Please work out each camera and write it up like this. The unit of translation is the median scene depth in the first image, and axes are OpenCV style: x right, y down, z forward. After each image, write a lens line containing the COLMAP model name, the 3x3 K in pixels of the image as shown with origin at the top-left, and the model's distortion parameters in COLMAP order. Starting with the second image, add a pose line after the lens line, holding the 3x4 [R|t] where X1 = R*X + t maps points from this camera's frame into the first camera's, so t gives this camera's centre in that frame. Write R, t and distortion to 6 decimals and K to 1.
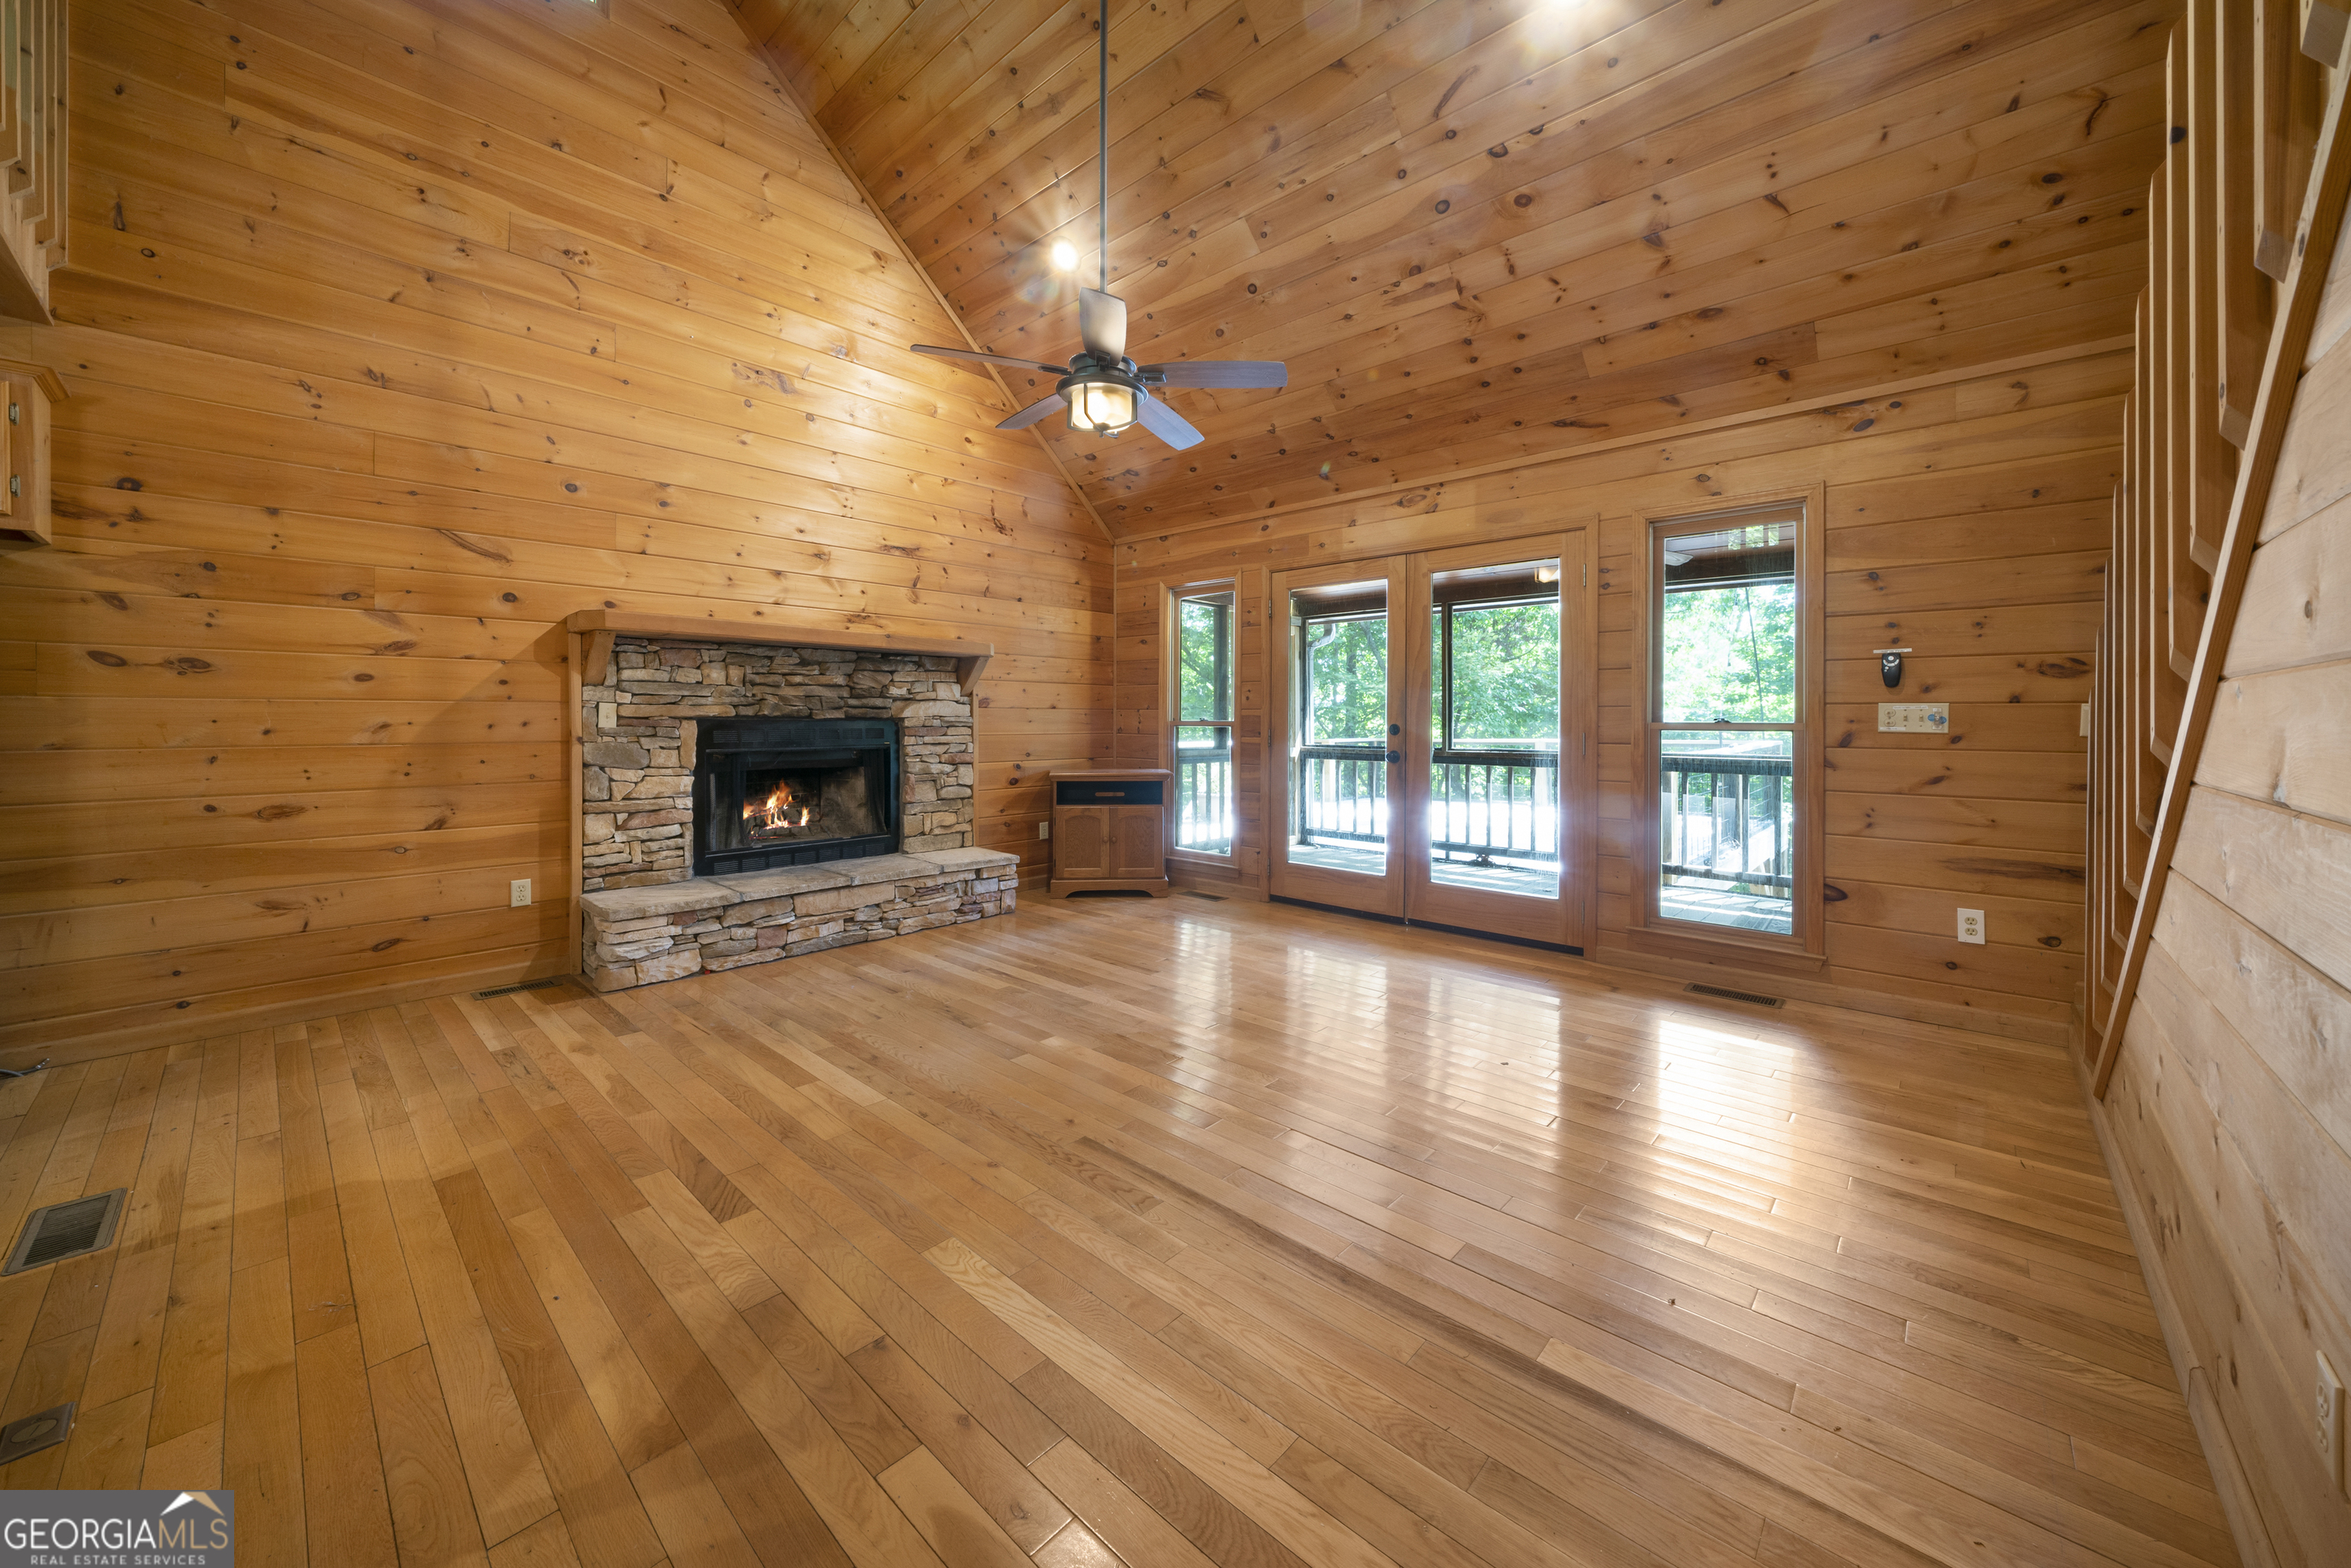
lens RADIAL K [[843.5, 0, 1187.5], [0, 843.5, 732.5], [0, 0, 1]] dist [-0.003036, 0.000005]
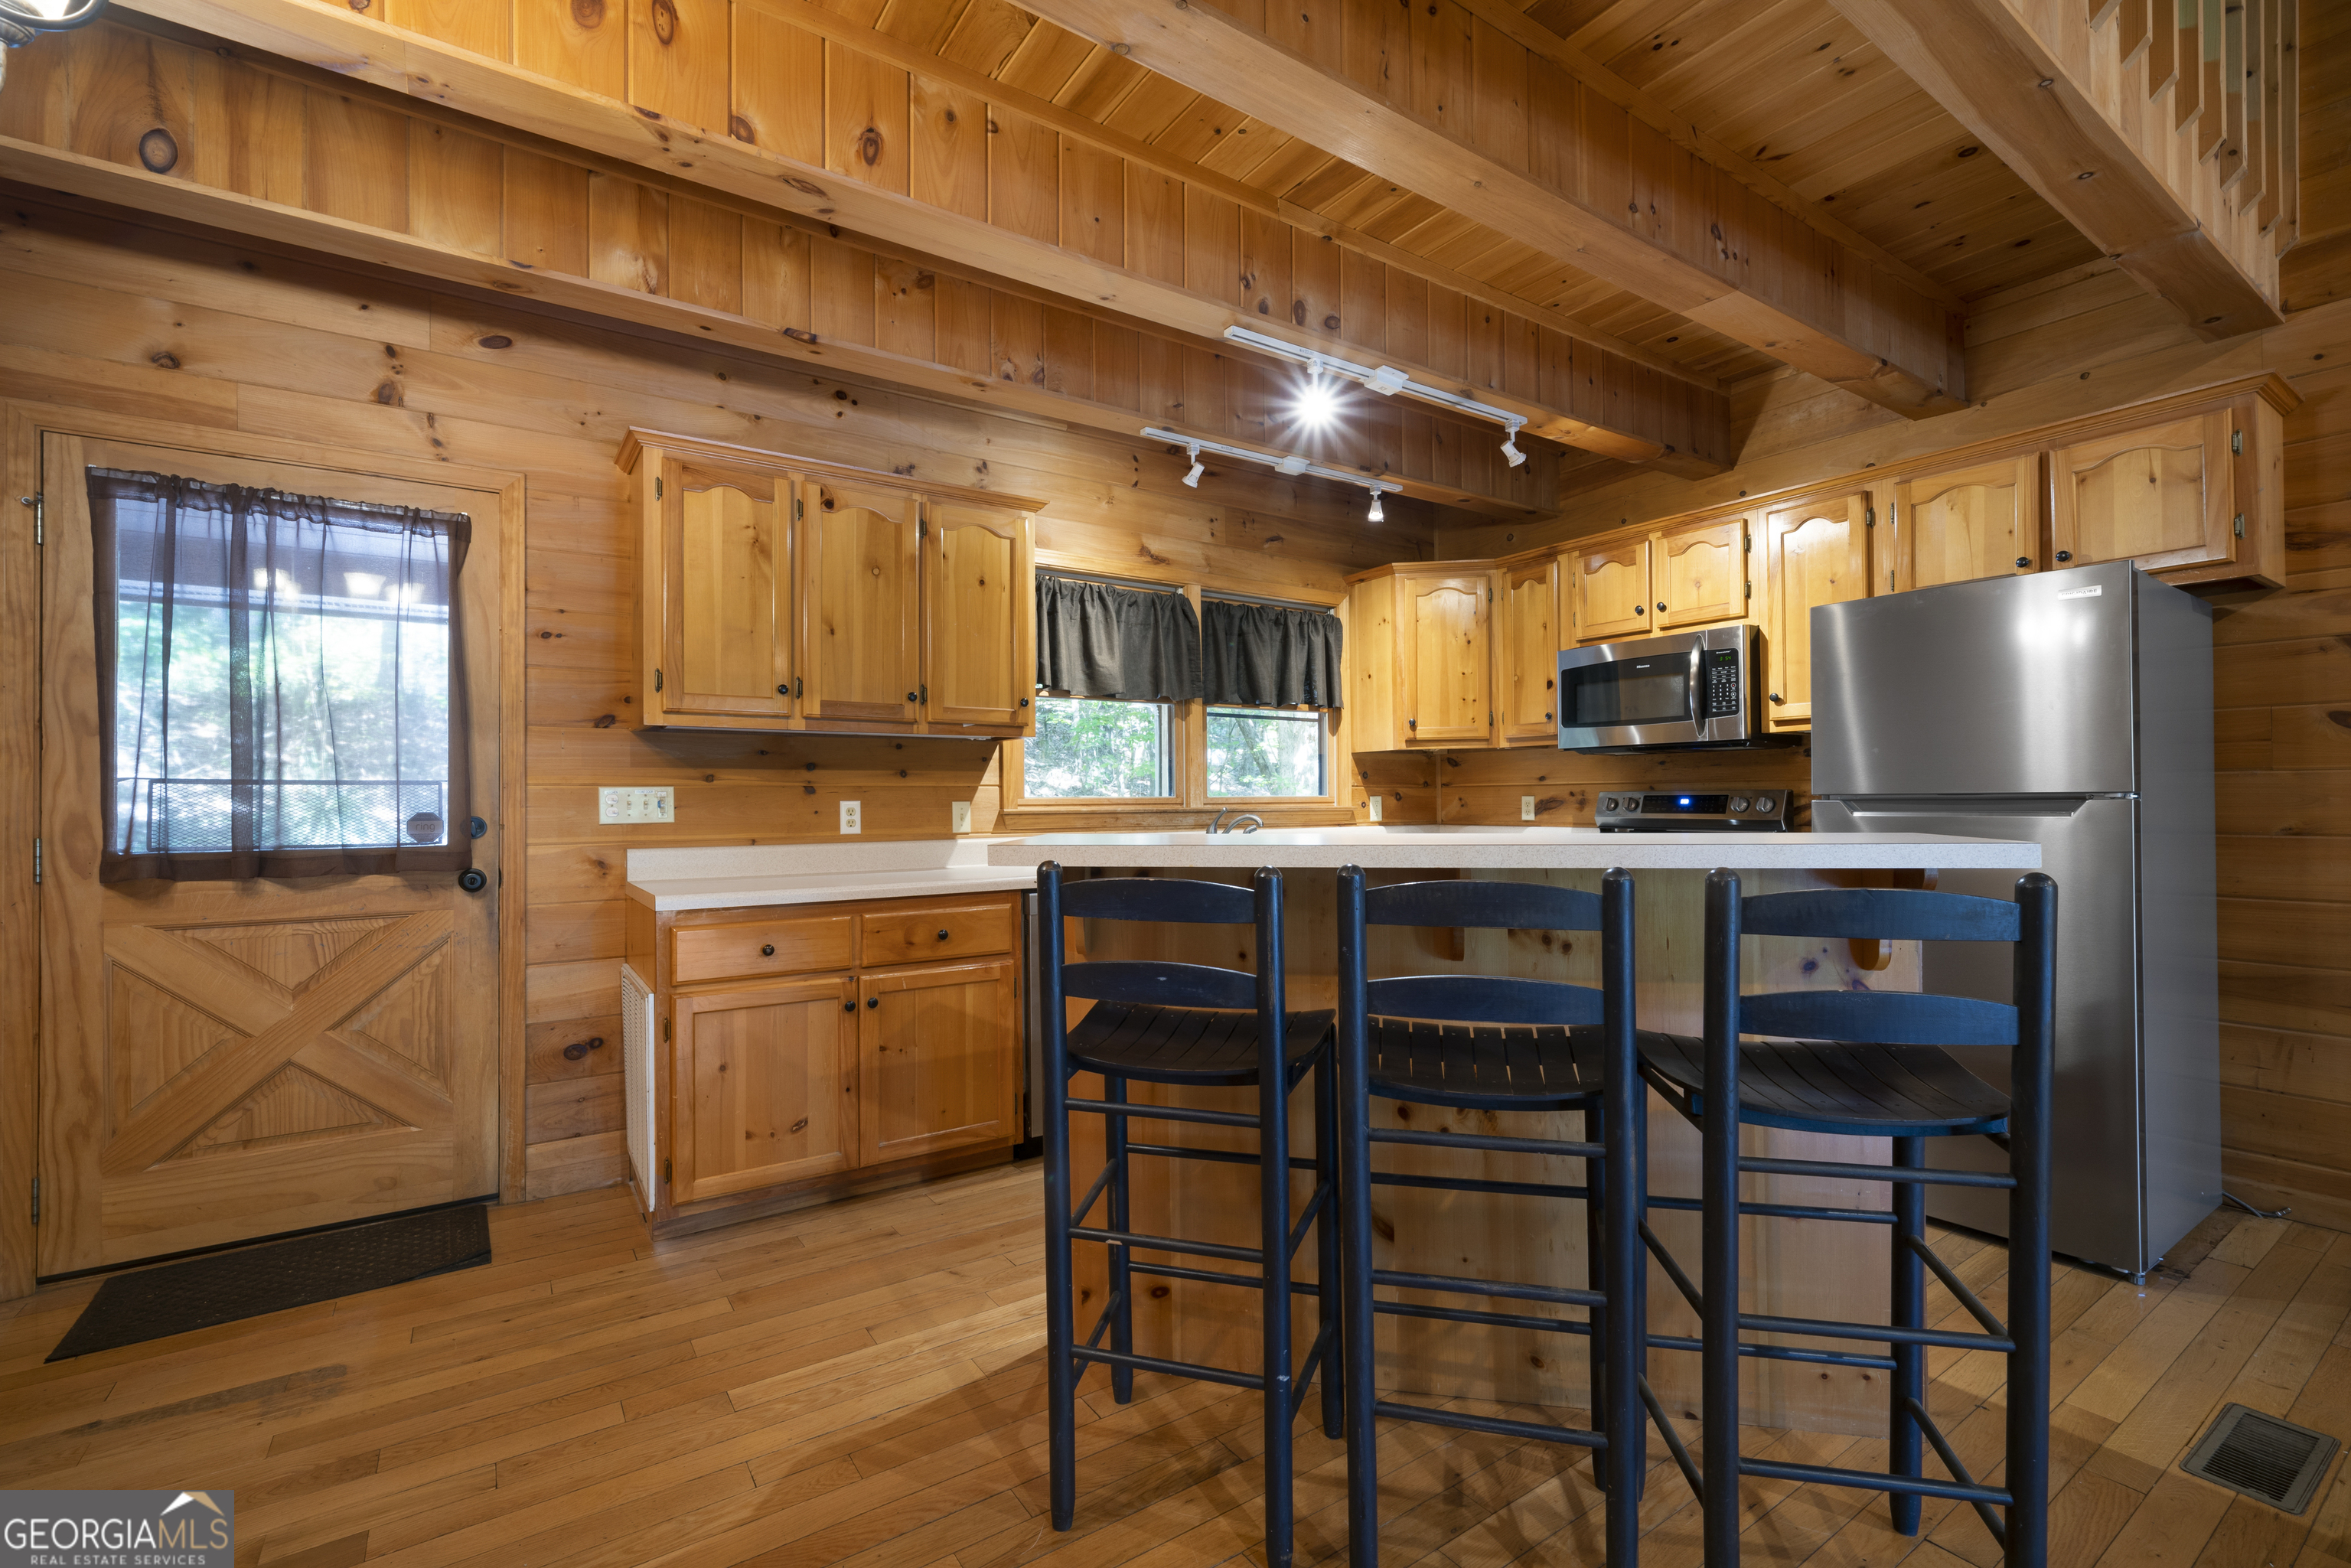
lens RADIAL K [[1015.2, 0, 1143.1], [0, 1015.2, 785.5], [0, 0, 1]] dist [-0.000334, 0.000310]
pose [[-0.244563, -0.015716, -0.969506, -0.080418], [-0.011170, 0.999848, -0.013390, -0.001764], [0.969569, 0.007554, -0.244701, 0.111744]]
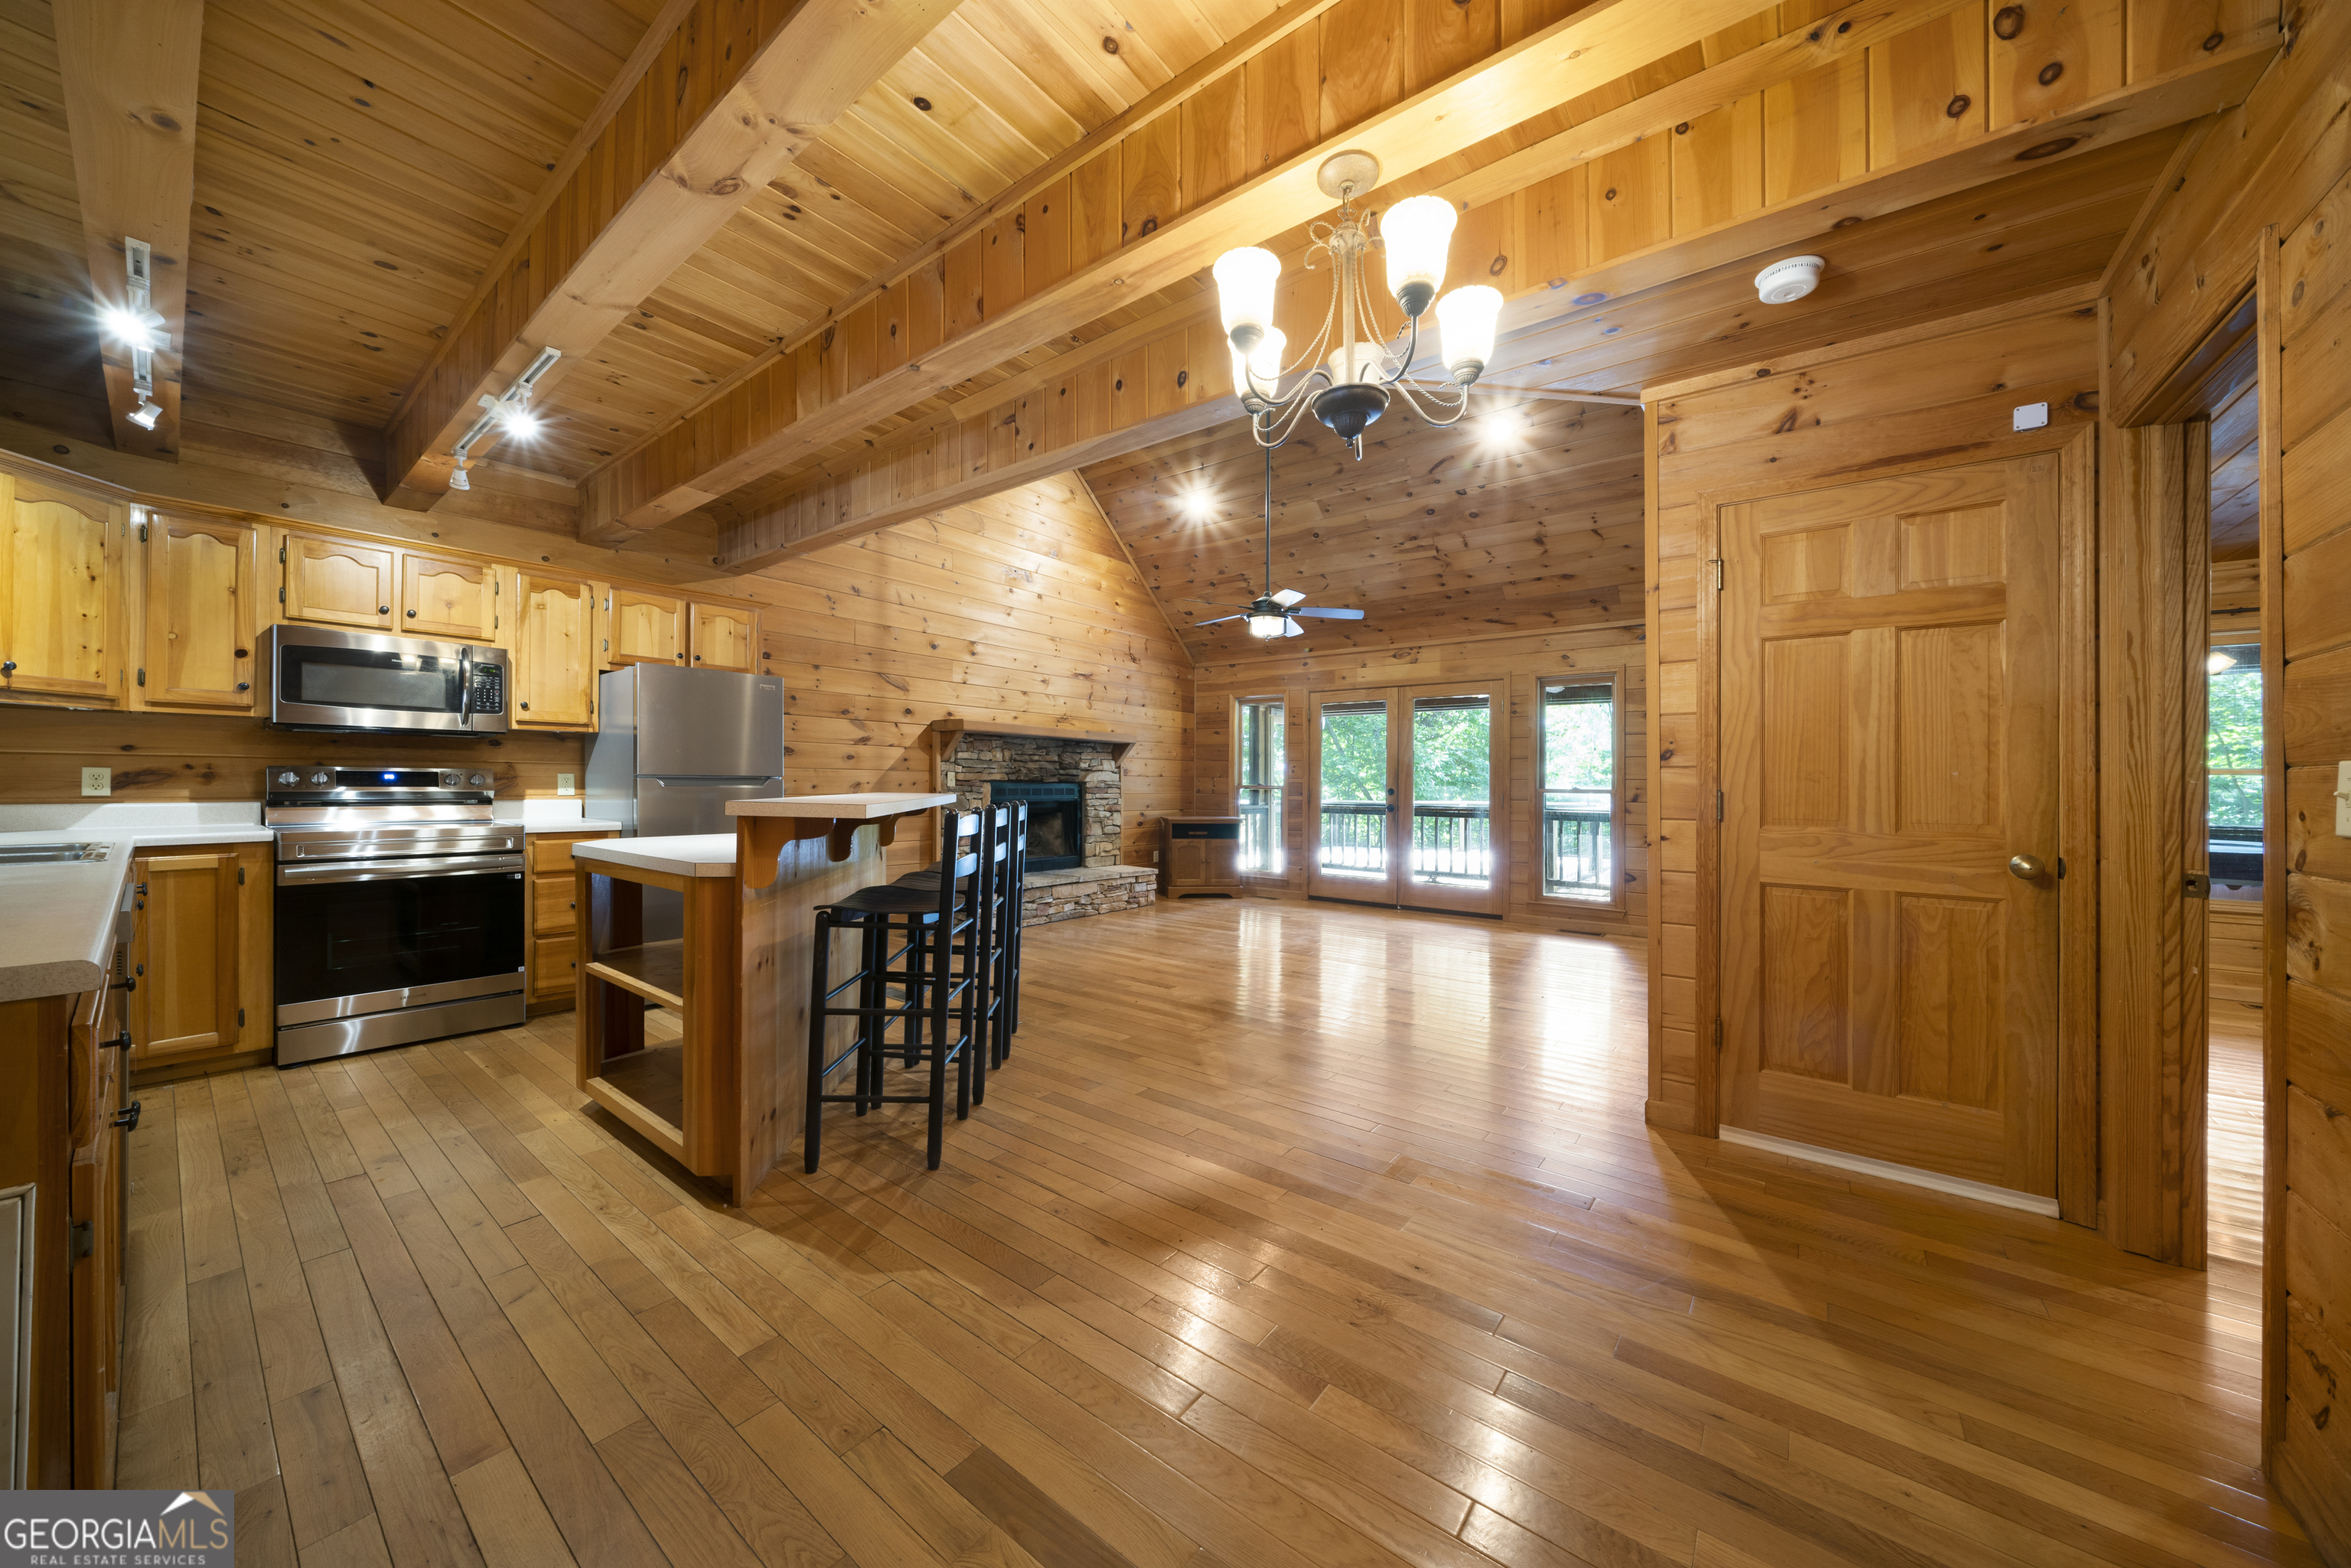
lens RADIAL K [[806.4, 0, 1176.9], [0, 806.4, 785.3], [0, 0, 1]] dist [-0.005271, 0.000003]
pose [[0.997455, 0.008853, 0.070747, -0.349883], [-0.007867, 0.999868, -0.014195, 0.011797], [-0.070864, 0.013603, 0.997393, -0.676131]]
